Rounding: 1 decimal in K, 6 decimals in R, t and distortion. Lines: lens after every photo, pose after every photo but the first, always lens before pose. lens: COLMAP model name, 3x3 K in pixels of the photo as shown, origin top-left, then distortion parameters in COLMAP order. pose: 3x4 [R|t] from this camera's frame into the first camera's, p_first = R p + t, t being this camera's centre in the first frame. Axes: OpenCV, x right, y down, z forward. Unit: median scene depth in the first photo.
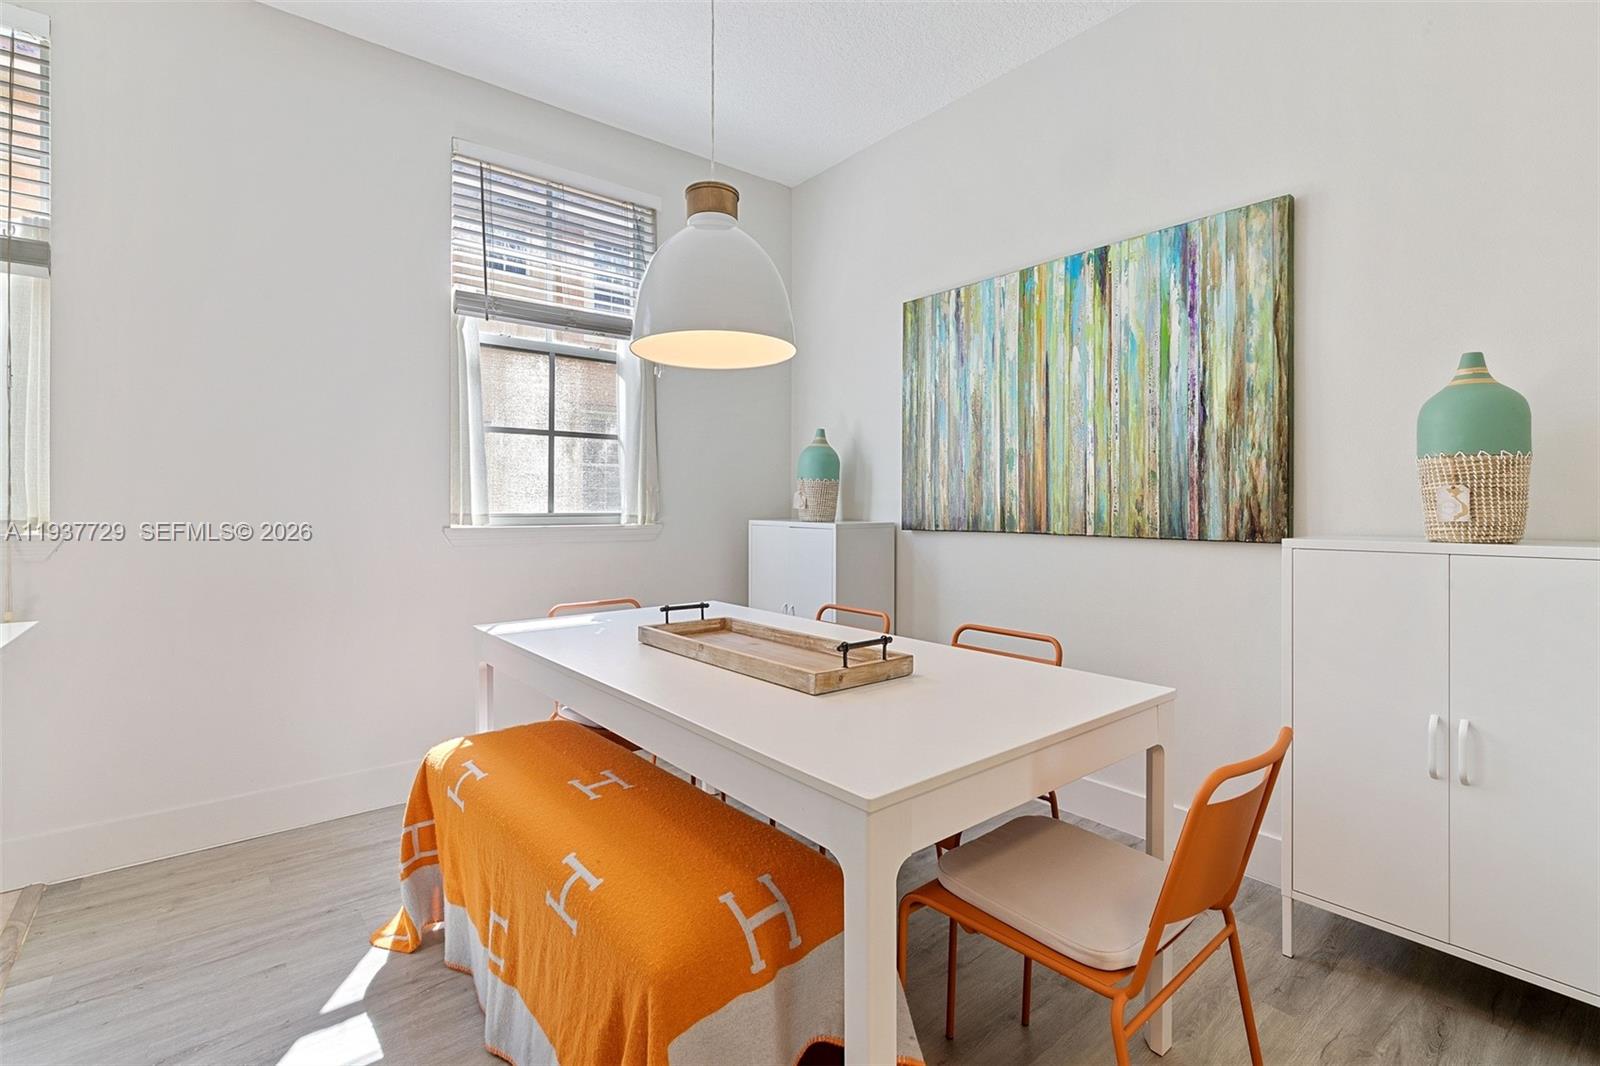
lens RADIAL K [[728.6, 0, 830.5], [0, 728.6, 506.4], [0, 0, 1]] dist [-0.012941, -0.000342]
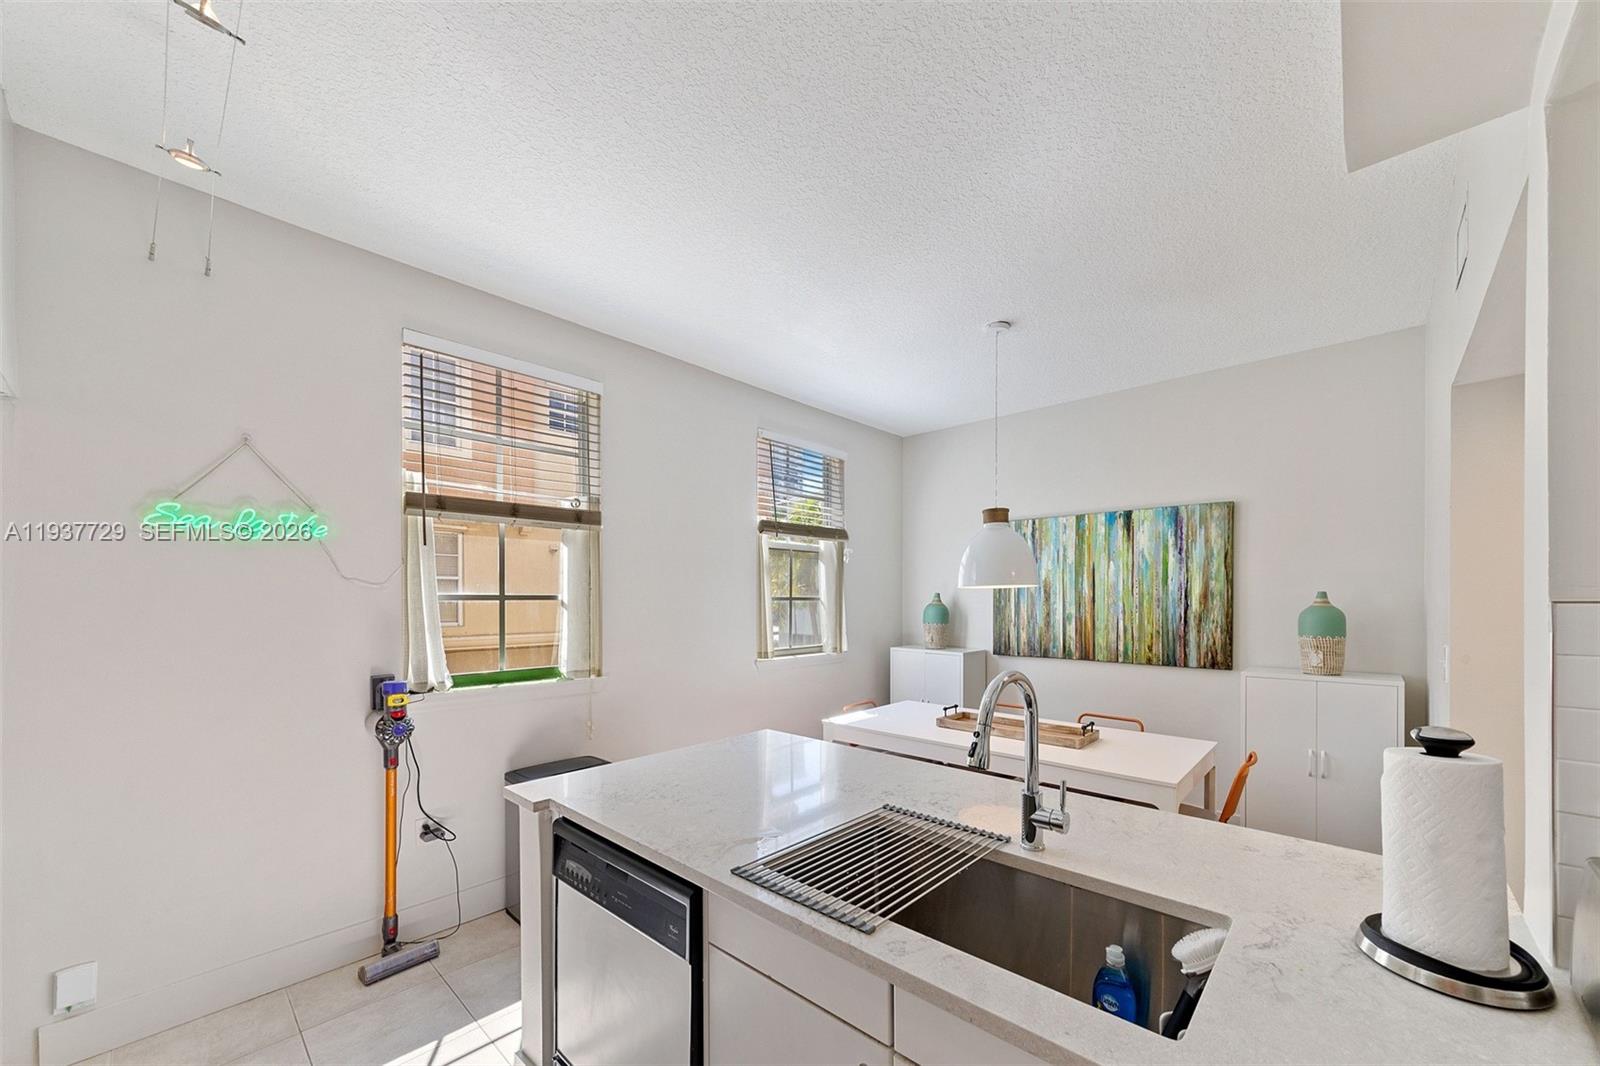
lens RADIAL K [[606.1, 0, 800.4], [0, 606.1, 601.5], [0, 0, 1]] dist [-0.033004, 0.005402]
pose [[0.994662, -0.001284, 0.103178, -0.650532], [0.000800, 0.999989, 0.004725, -0.129753], [-0.103183, -0.004617, 0.994652, -0.480269]]
